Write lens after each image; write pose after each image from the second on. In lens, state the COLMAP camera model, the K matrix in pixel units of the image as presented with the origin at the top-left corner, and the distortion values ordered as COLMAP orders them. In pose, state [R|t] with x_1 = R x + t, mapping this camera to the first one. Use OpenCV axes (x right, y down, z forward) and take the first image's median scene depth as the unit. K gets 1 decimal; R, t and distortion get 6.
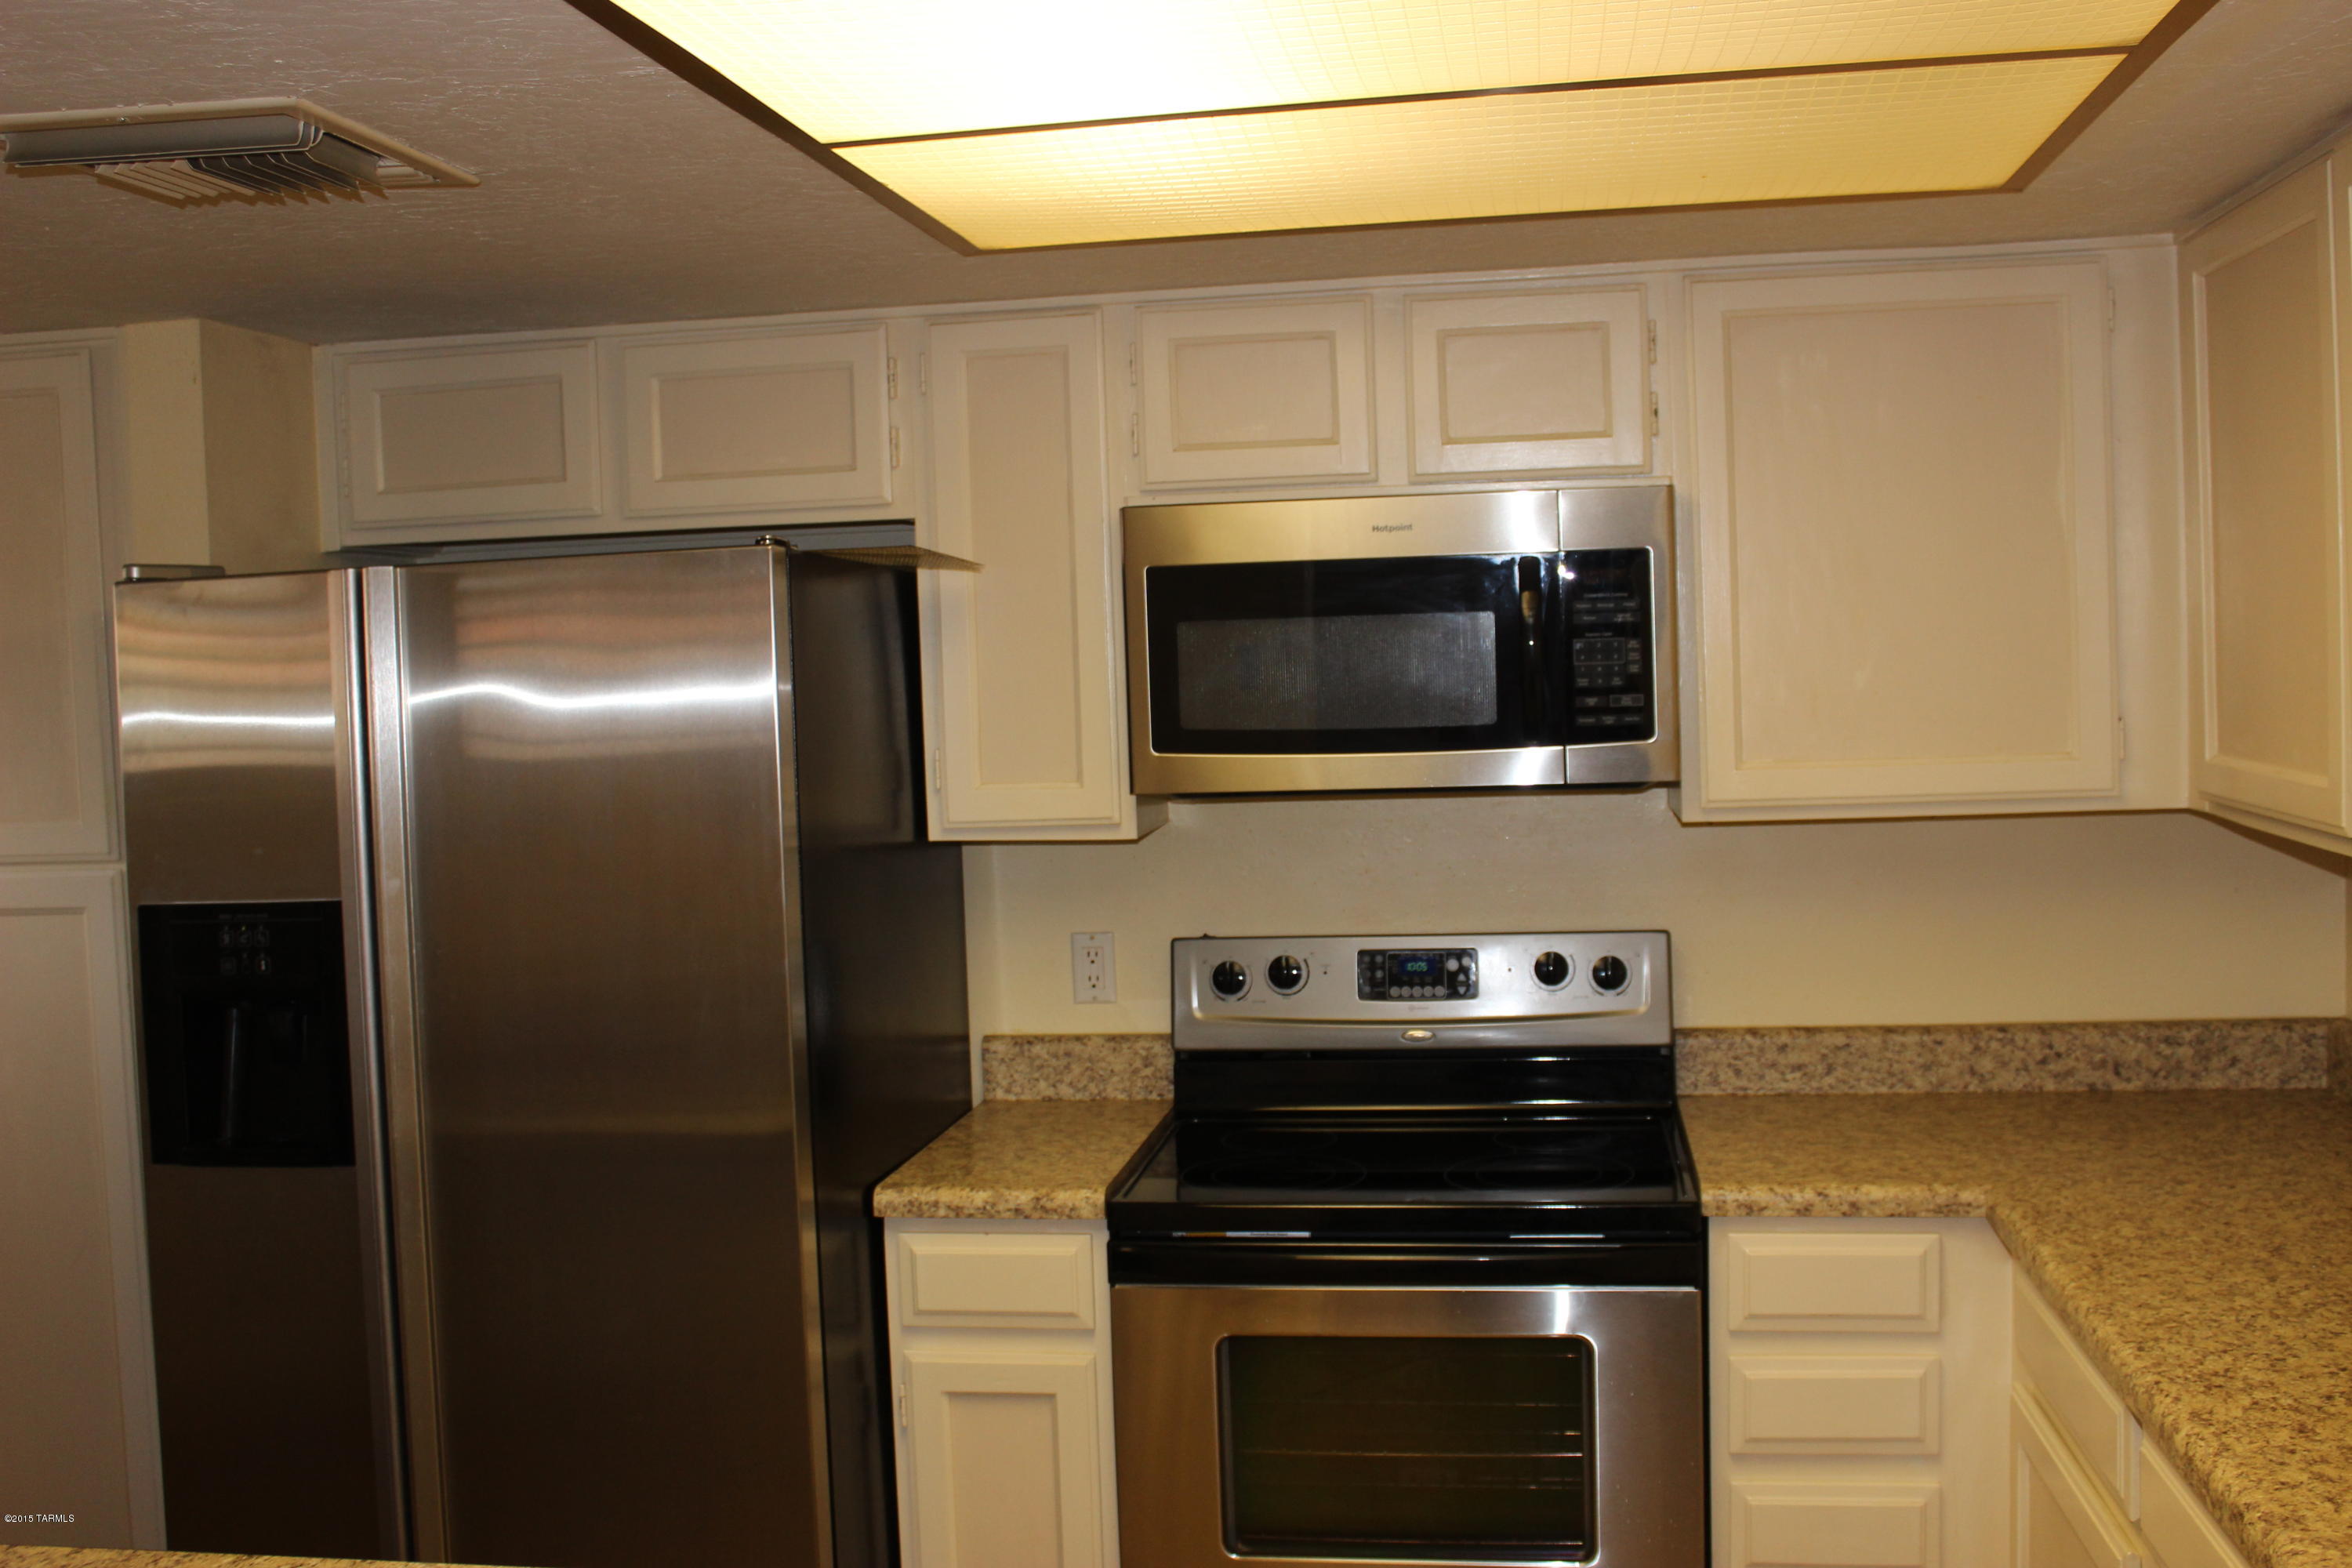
lens RADIAL K [[2261.6, 0, 1176.0], [0, 2261.6, 784.0], [0, 0, 1]] dist [-0.142598, 0.159561]
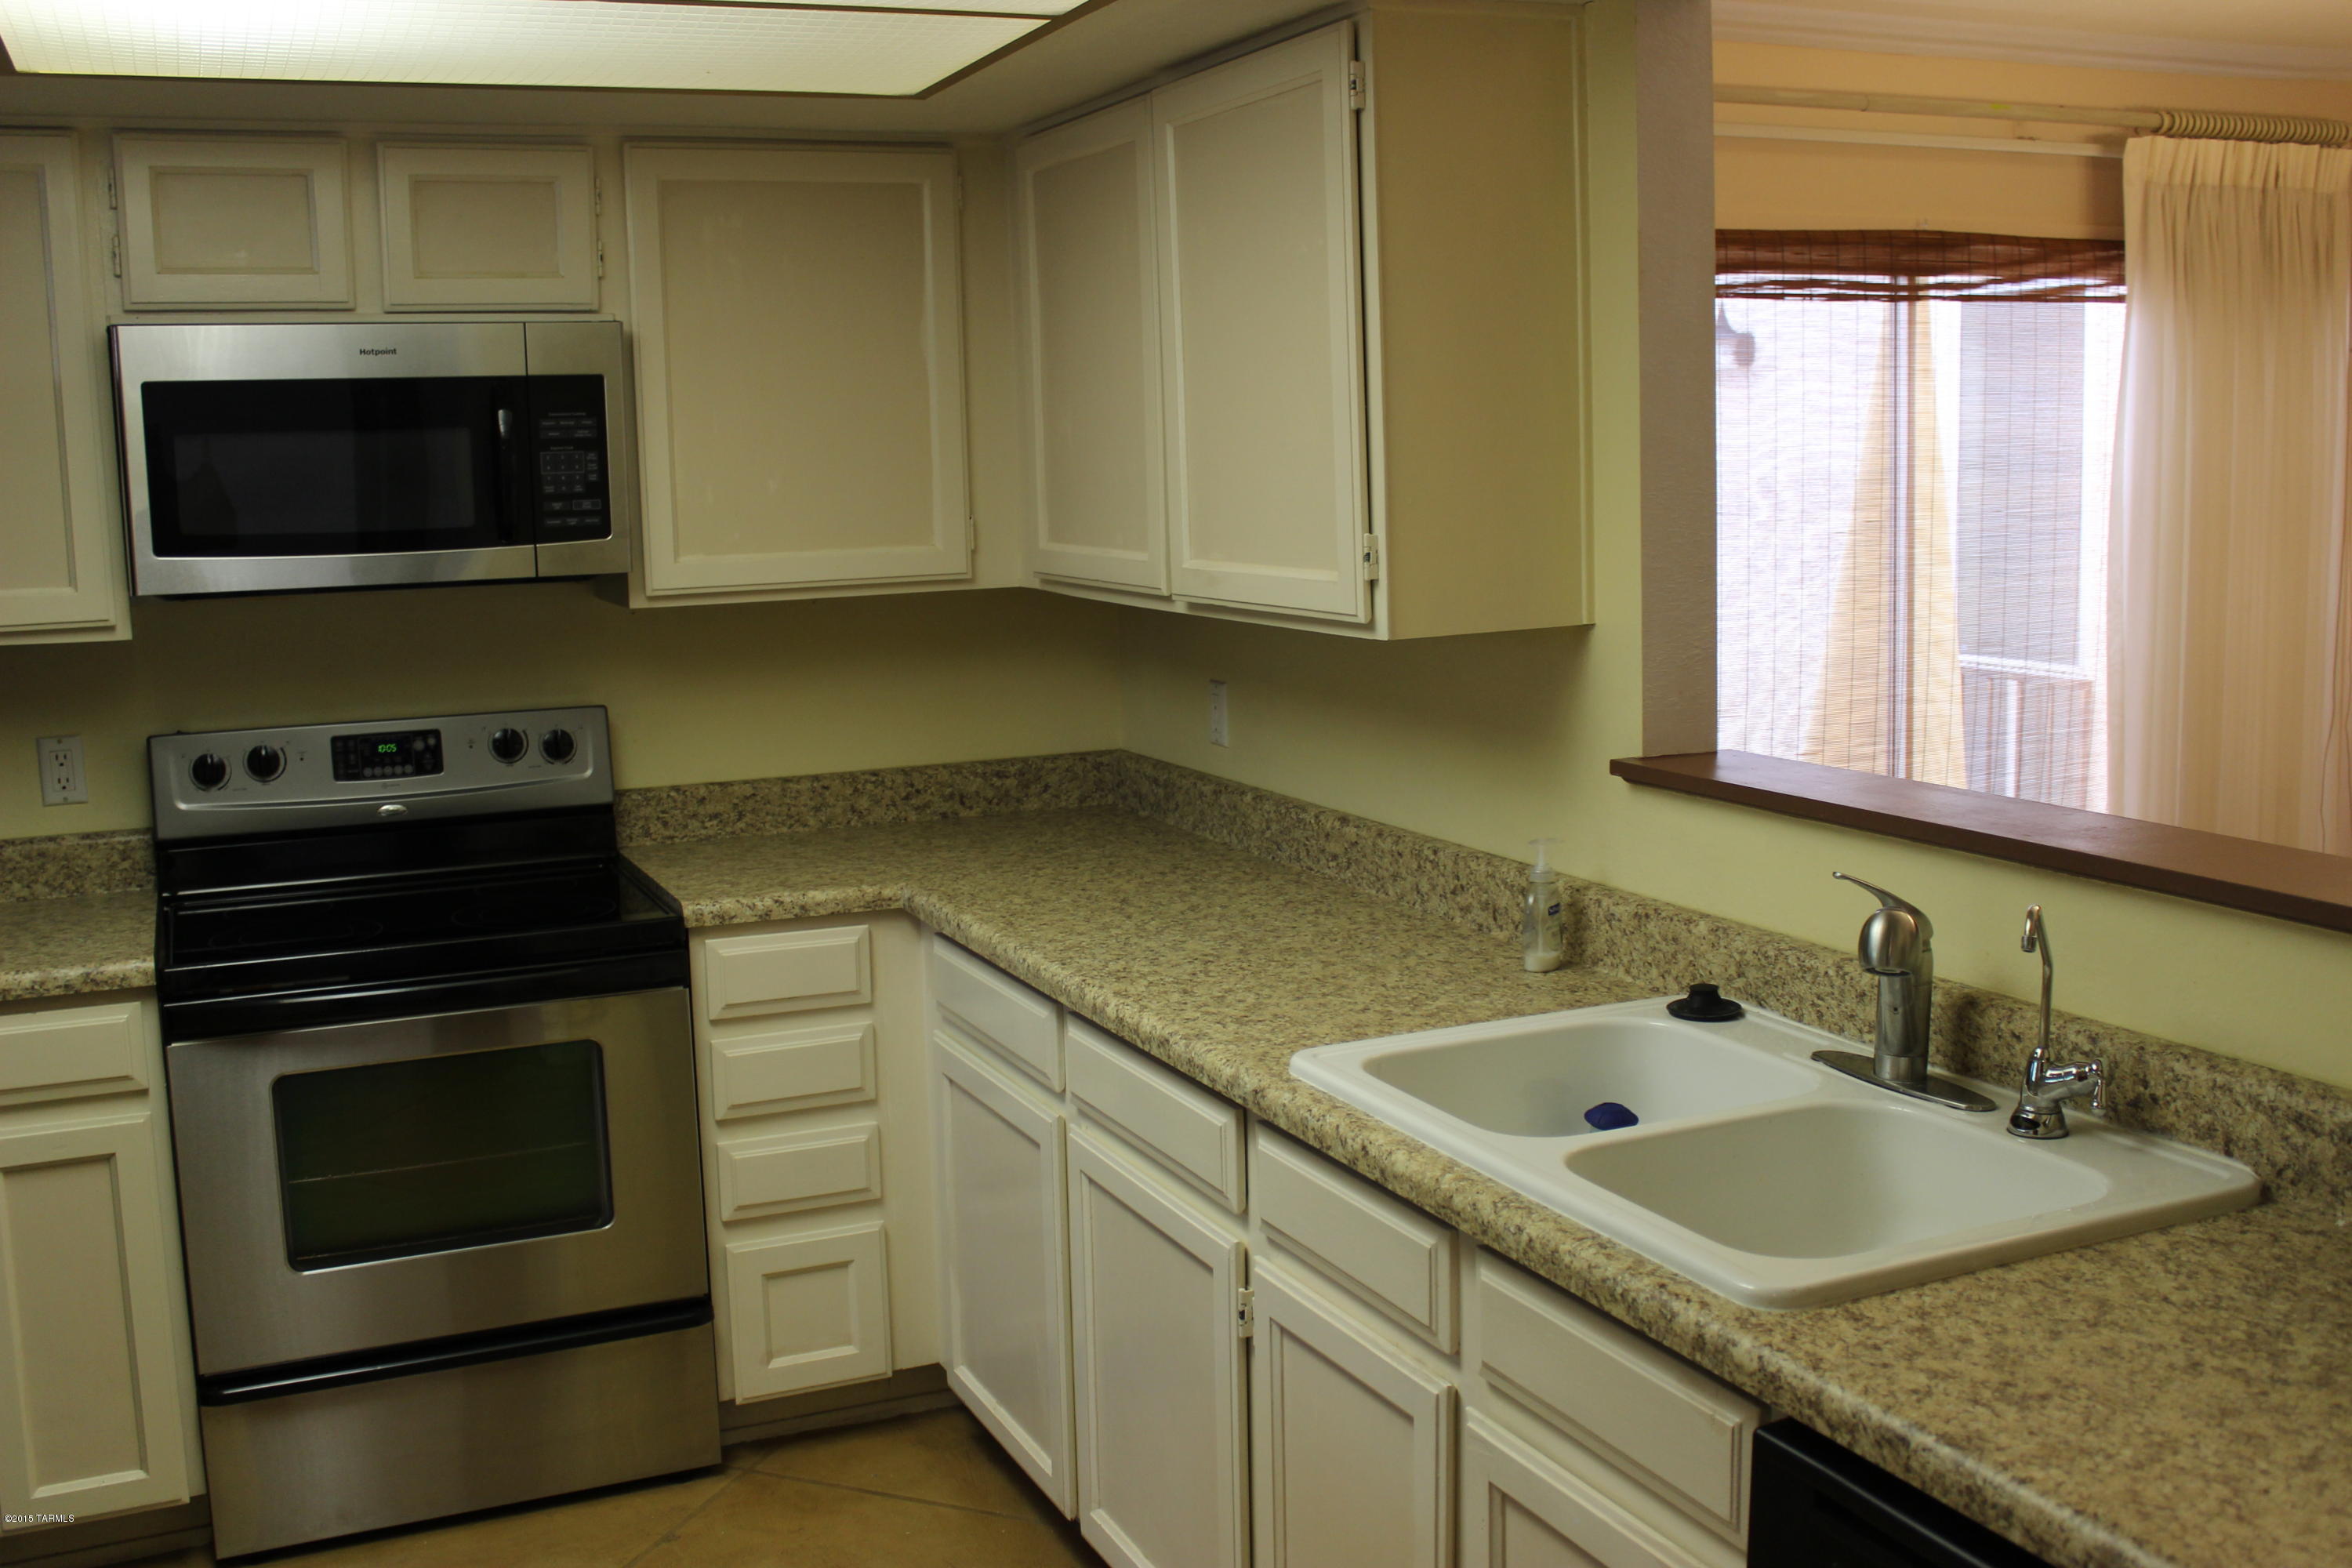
lens RADIAL K [[2261.6, 0, 1176.0], [0, 2261.6, 784.0], [0, 0, 1]] dist [-0.142598, 0.159561]
pose [[0.836482, -0.063633, 0.544287, -0.177527], [0.024725, 0.996606, 0.078515, 0.022909], [-0.547436, -0.052219, 0.835217, -0.143739]]
